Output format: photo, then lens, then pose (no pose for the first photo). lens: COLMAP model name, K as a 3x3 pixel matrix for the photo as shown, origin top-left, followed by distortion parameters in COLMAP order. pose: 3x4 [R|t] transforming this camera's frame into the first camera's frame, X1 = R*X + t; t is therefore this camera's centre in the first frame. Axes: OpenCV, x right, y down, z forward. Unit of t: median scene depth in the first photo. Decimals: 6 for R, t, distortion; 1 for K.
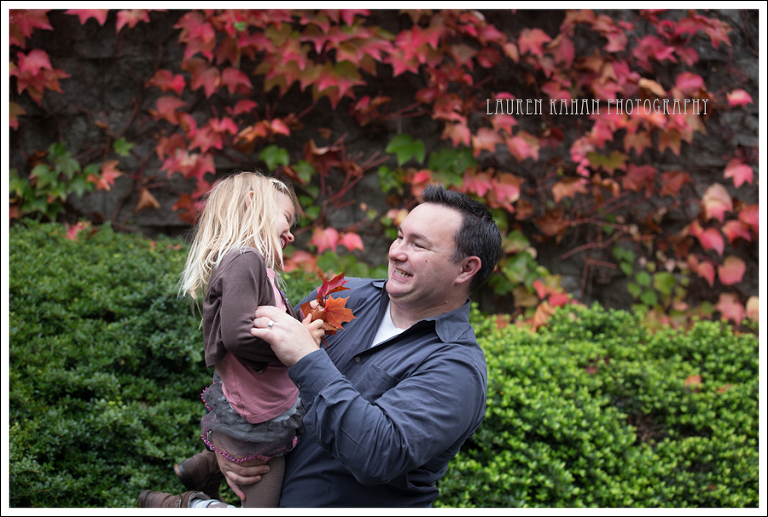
lens RADIAL K [[1525.1, 0, 383.4], [0, 1525.1, 260.3], [0, 0, 1]] dist [-0.291039, 0.000000]
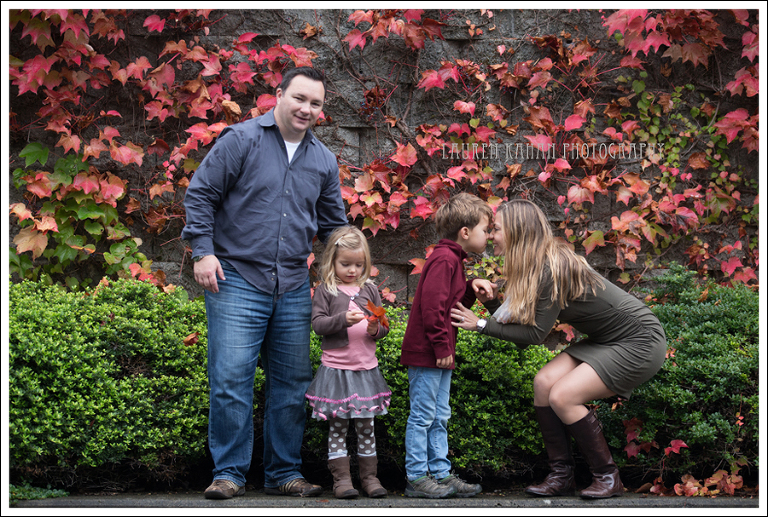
lens RADIAL K [[2351.5, 0, 385.9], [0, 2351.5, 258.3], [0, 0, 1]] dist [0.026224, 0.000000]
pose [[0.991494, 0.023704, -0.127973, 0.548572], [-0.026804, 0.999386, -0.022557, 0.046846], [0.127360, 0.025795, 0.991521, -0.861993]]
